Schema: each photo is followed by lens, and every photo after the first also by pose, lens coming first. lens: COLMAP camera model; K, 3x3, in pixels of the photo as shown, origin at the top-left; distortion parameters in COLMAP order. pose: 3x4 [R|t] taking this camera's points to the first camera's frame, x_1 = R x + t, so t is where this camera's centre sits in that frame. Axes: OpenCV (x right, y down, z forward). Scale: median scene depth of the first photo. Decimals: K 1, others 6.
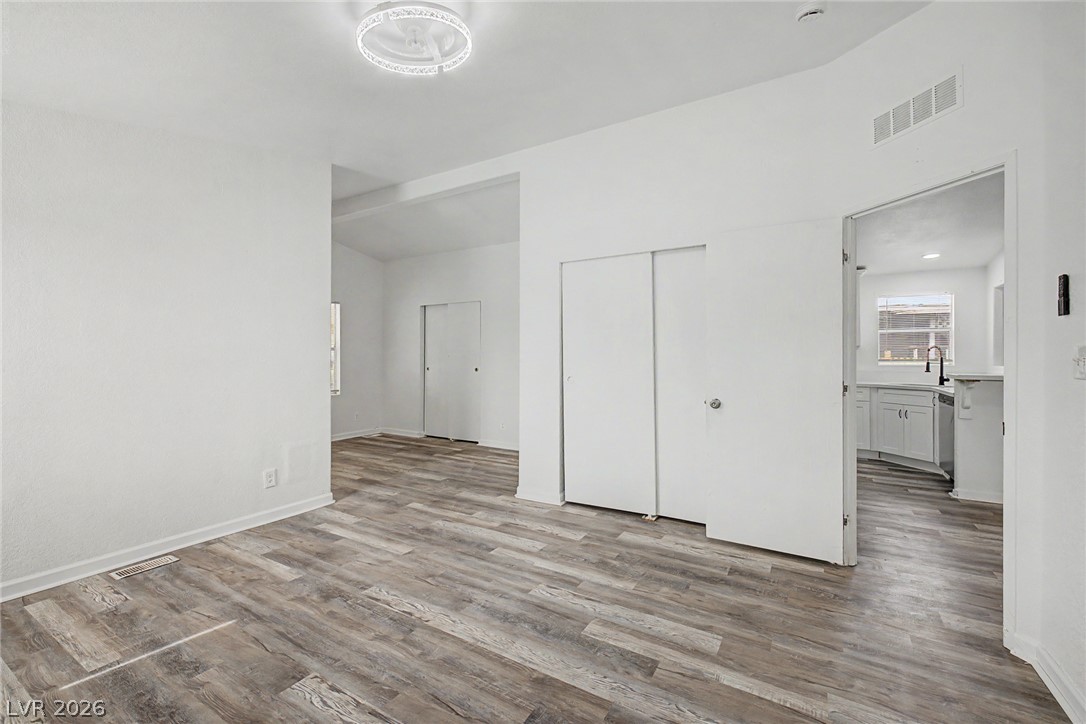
lens RADIAL K [[464.3, 0, 540.1], [0, 464.3, 354.6], [0, 0, 1]] dist [0.003324, -0.000173]
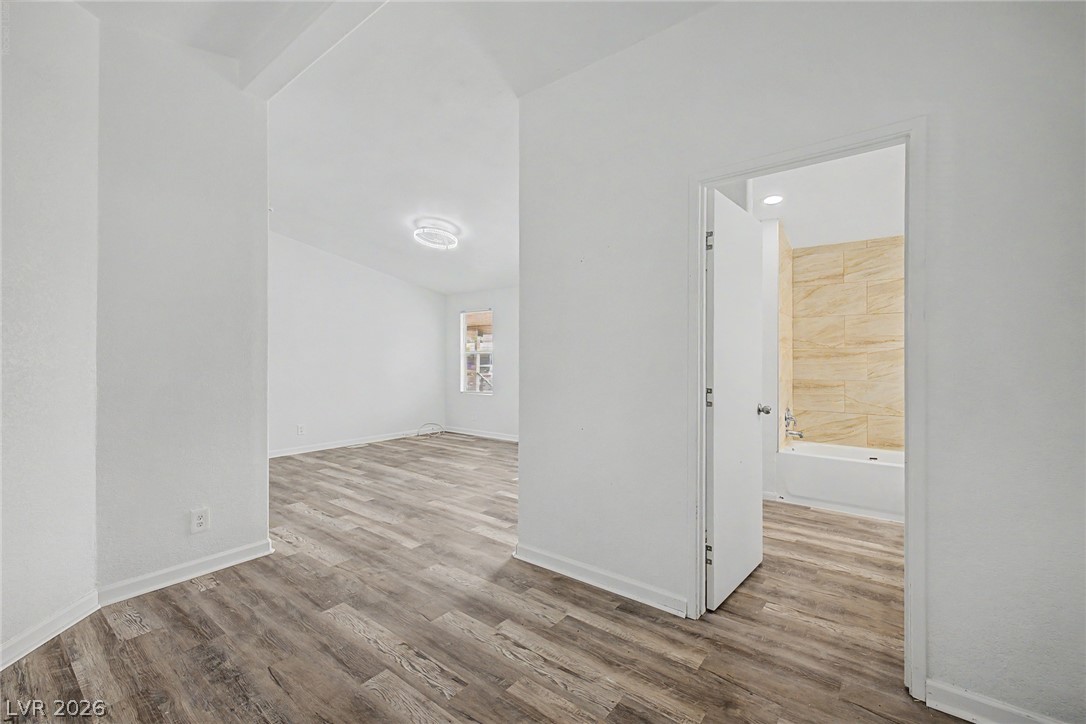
lens RADIAL K [[464.3, 0, 538.4], [0, 464.3, 363.4], [0, 0, 1]] dist [0.003324, -0.000173]
pose [[-0.992139, -0.003821, 0.125081, -0.714553], [-0.002603, 0.999948, 0.009898, 0.003931], [-0.125113, 0.009494, -0.992097, 2.150470]]
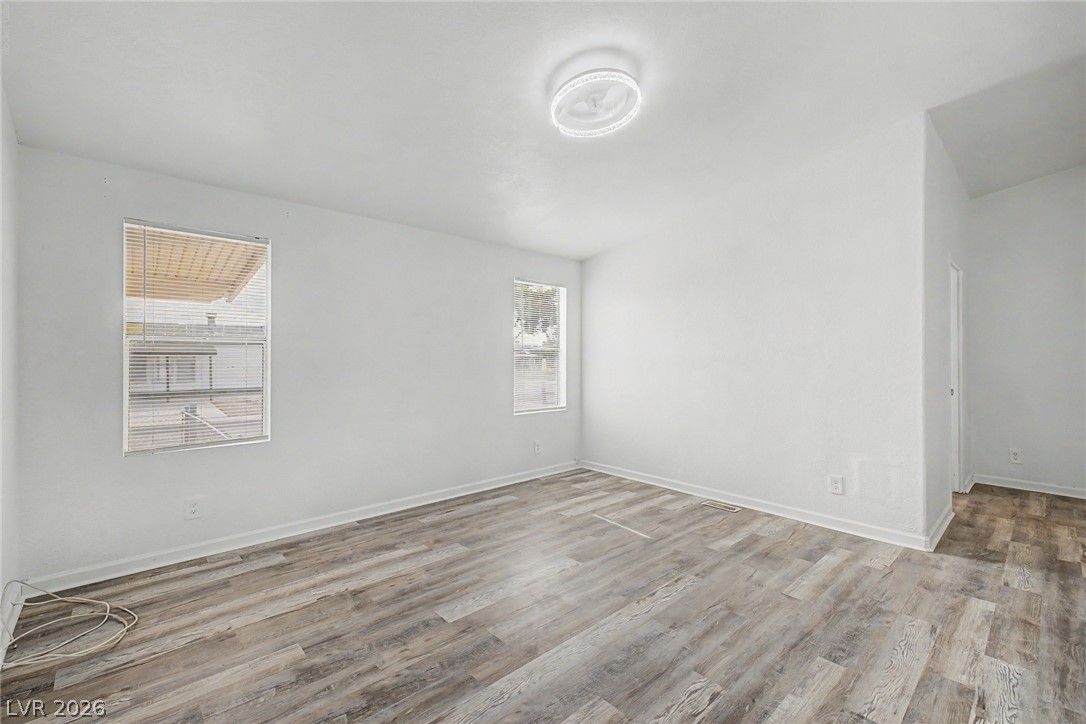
lens RADIAL K [[464.3, 0, 534.9], [0, 464.3, 357.3], [0, 0, 1]] dist [0.003324, -0.000173]
pose [[-0.286780, -0.003818, -0.957989, 0.599601], [-0.002782, 0.999991, -0.003152, 0.000999], [0.957992, 0.001761, -0.286788, 0.741498]]
